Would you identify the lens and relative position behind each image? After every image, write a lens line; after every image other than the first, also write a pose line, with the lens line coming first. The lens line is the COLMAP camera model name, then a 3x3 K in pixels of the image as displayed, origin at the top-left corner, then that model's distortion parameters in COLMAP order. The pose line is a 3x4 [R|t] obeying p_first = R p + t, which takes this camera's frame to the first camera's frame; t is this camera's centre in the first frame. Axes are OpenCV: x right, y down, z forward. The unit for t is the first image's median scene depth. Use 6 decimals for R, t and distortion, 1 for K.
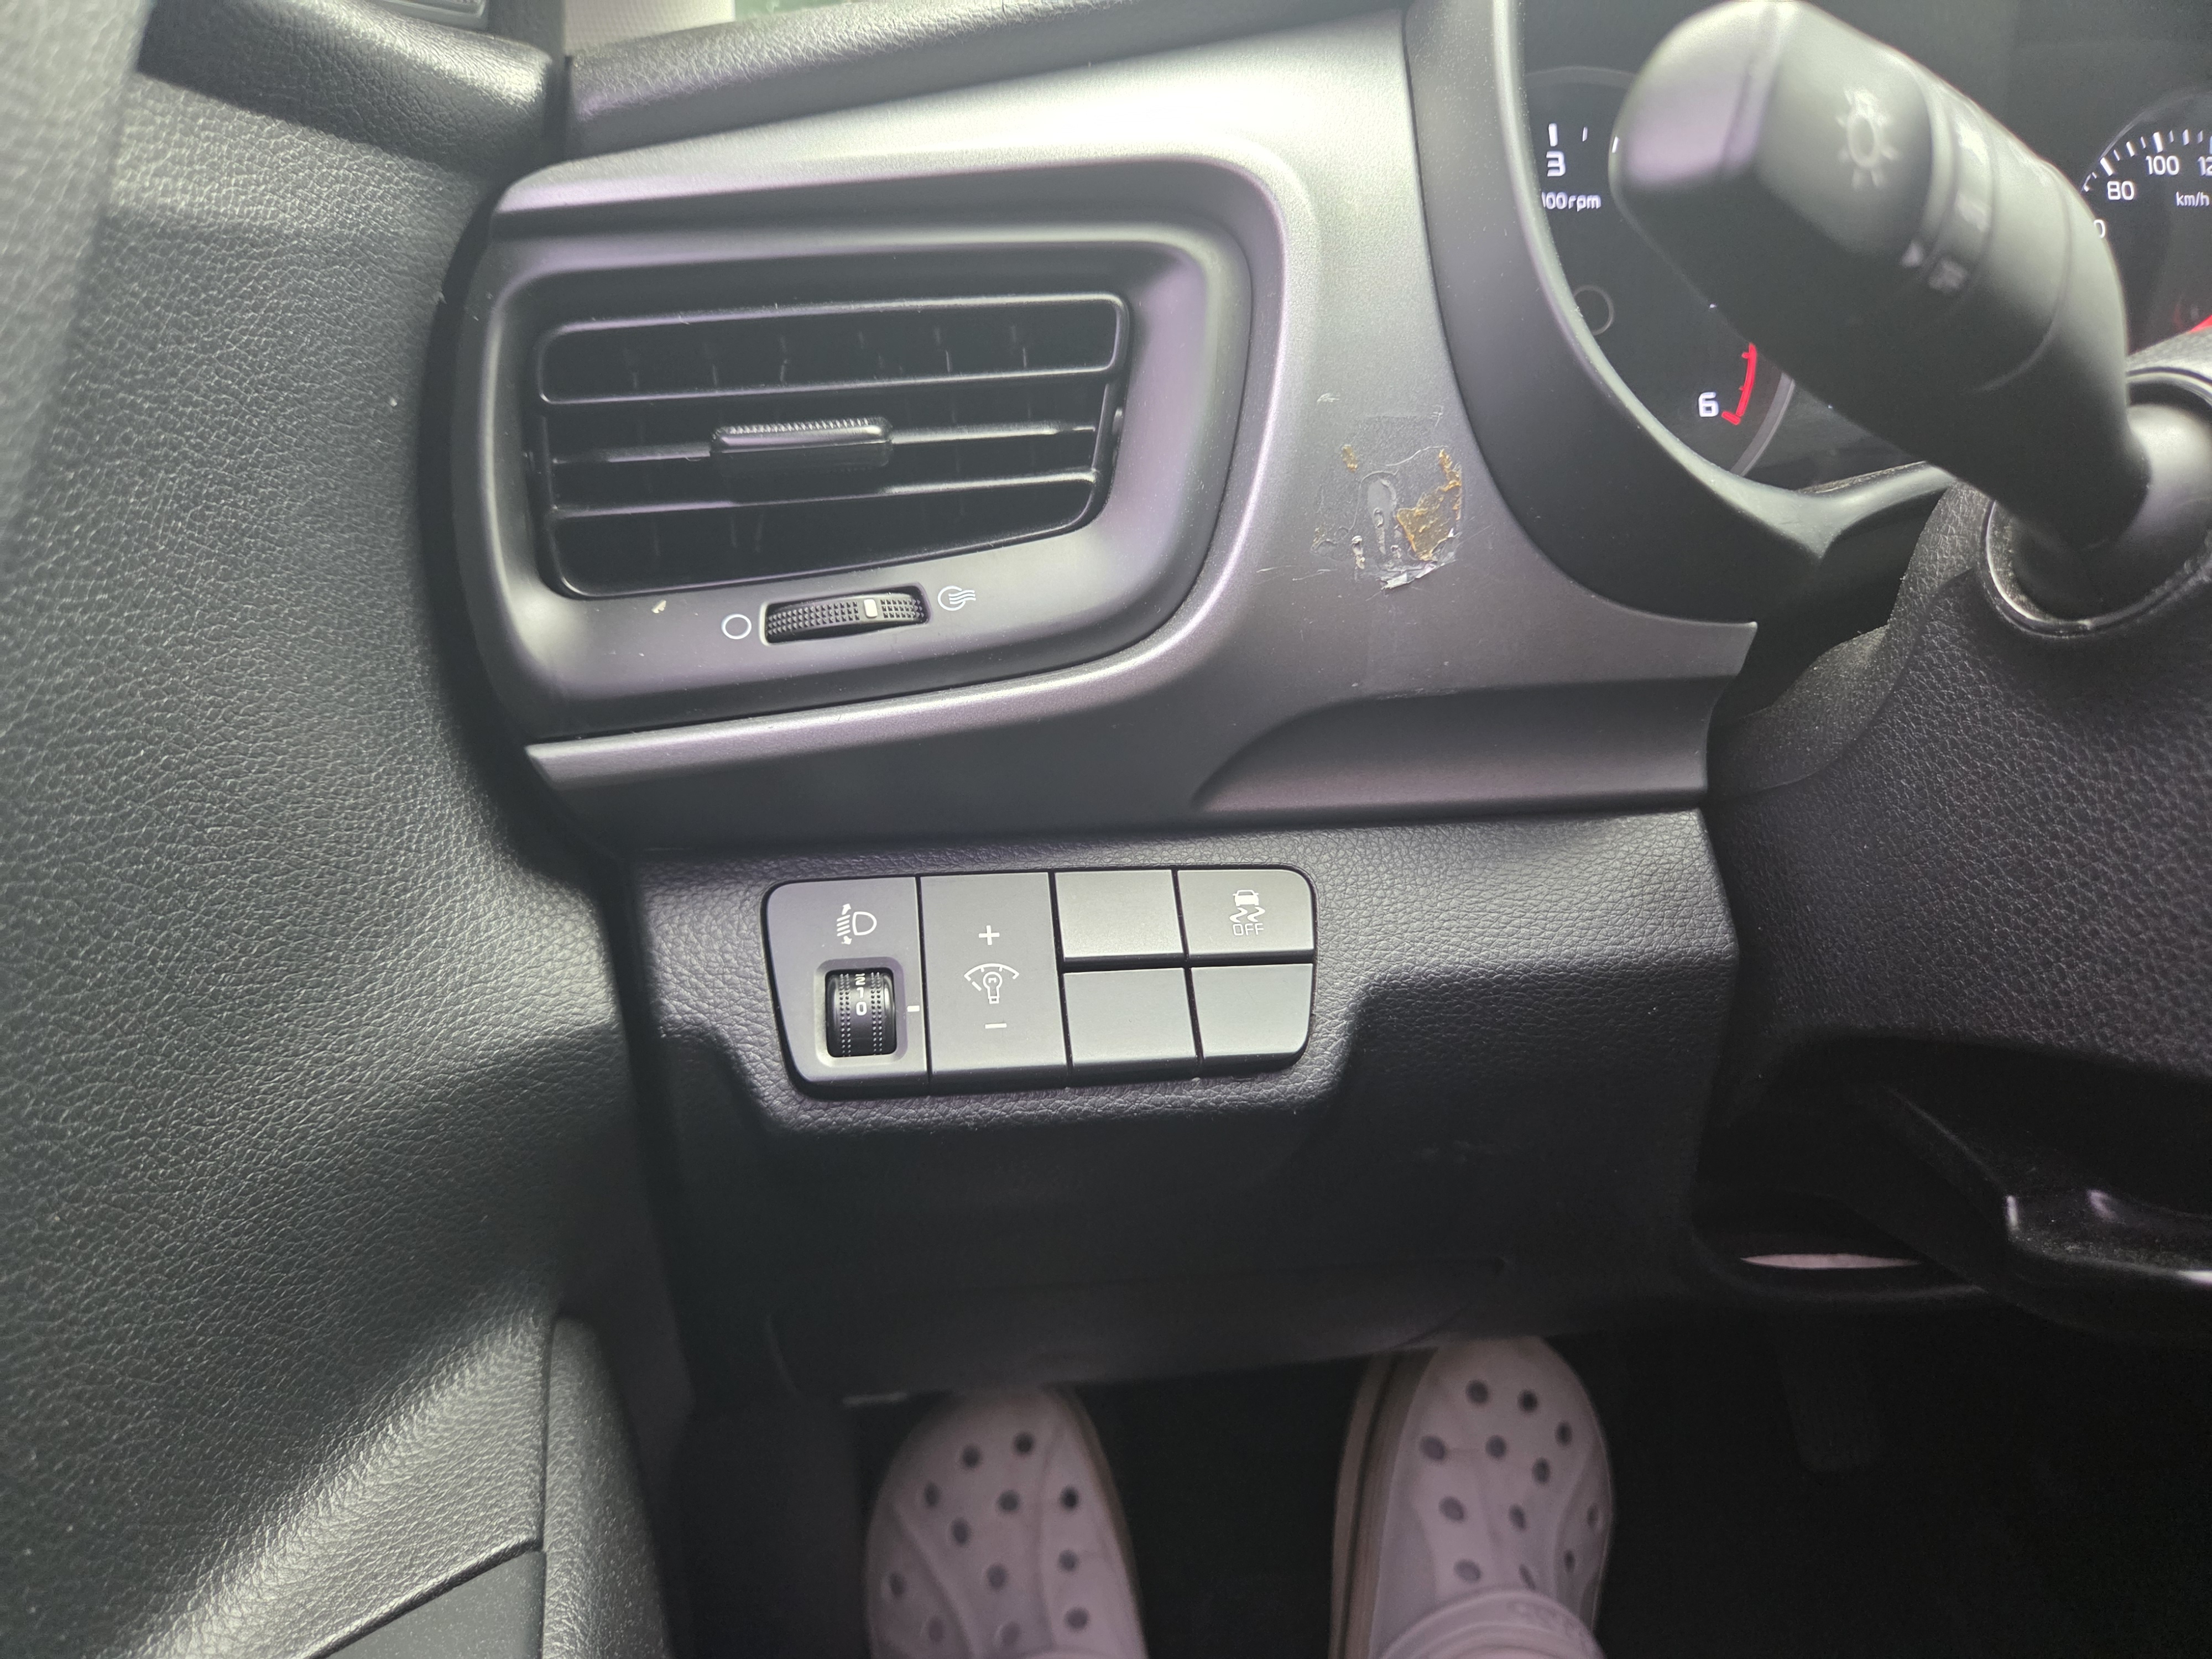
lens RADIAL K [[1501.5, 0, 1075.9], [0, 1501.5, 890.8], [0, 0, 1]] dist [0.058194, -0.055575]
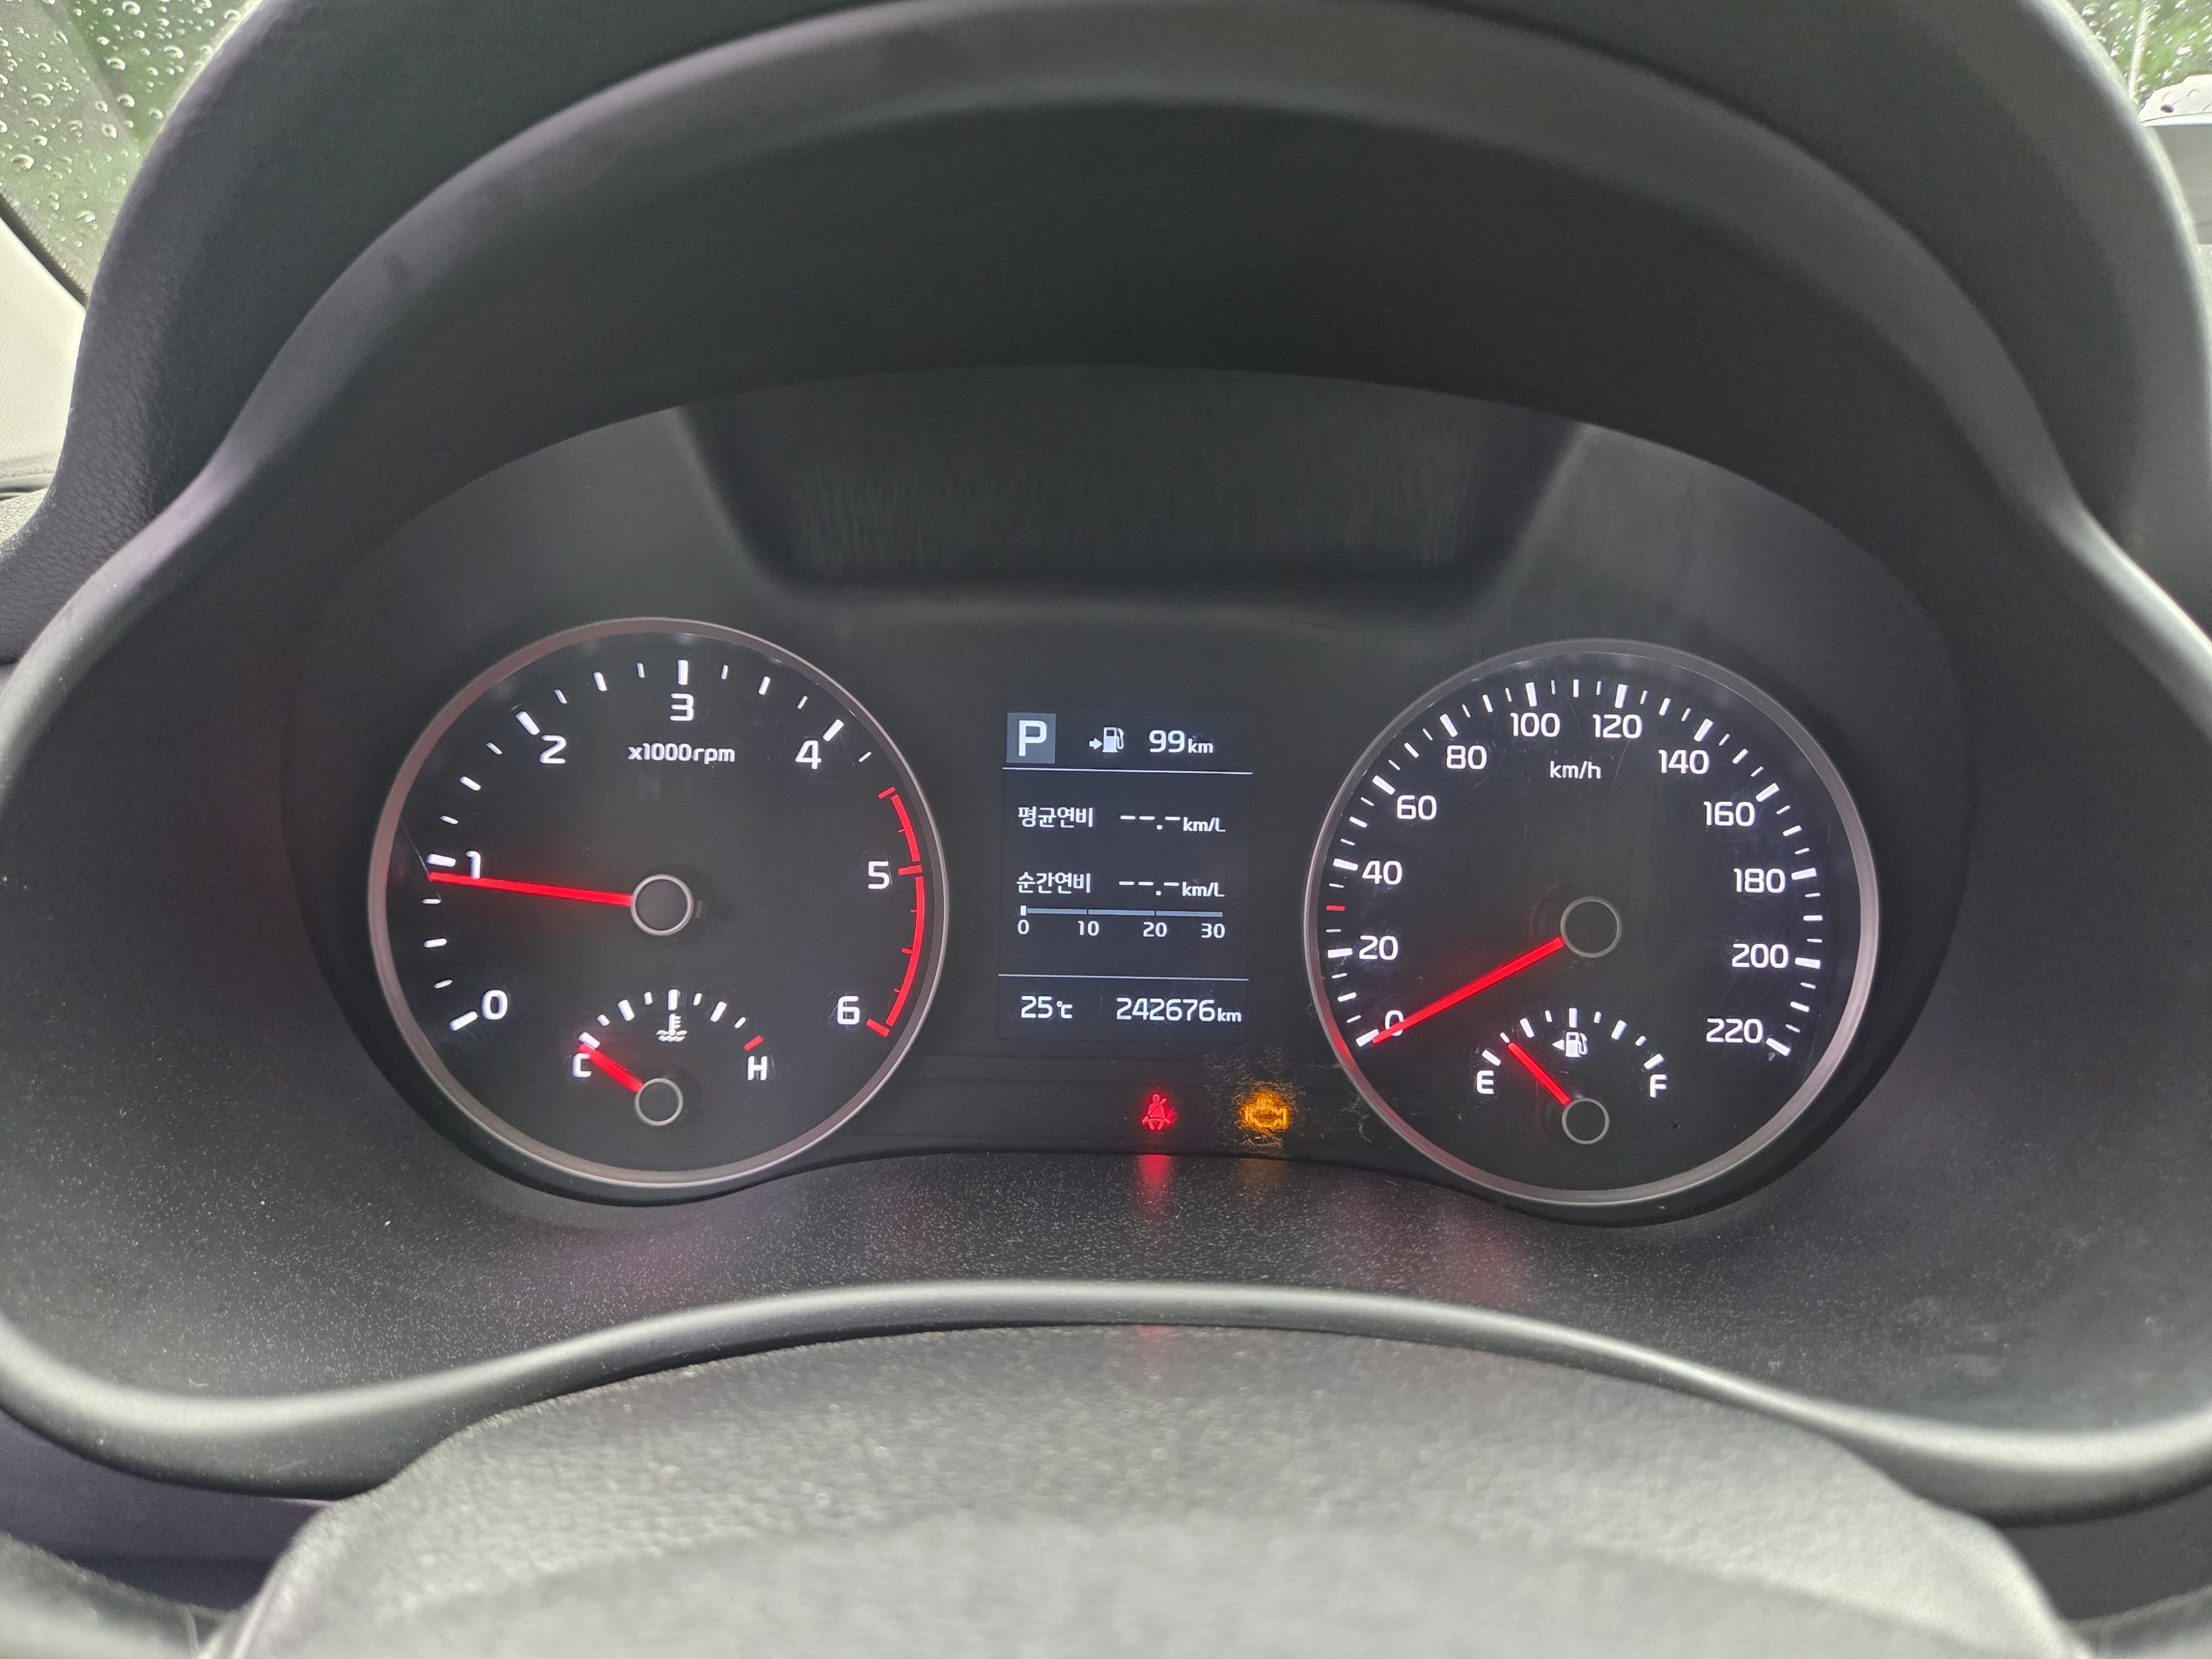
lens RADIAL K [[1501.5, 0, 1115.0], [0, 1501.5, 830.9], [0, 0, 1]] dist [0.058194, -0.055575]
pose [[0.982142, 0.094497, -0.162686, 0.639531], [-0.099051, 0.994879, -0.020096, -0.389956], [0.159954, 0.035851, 0.986473, 0.216301]]
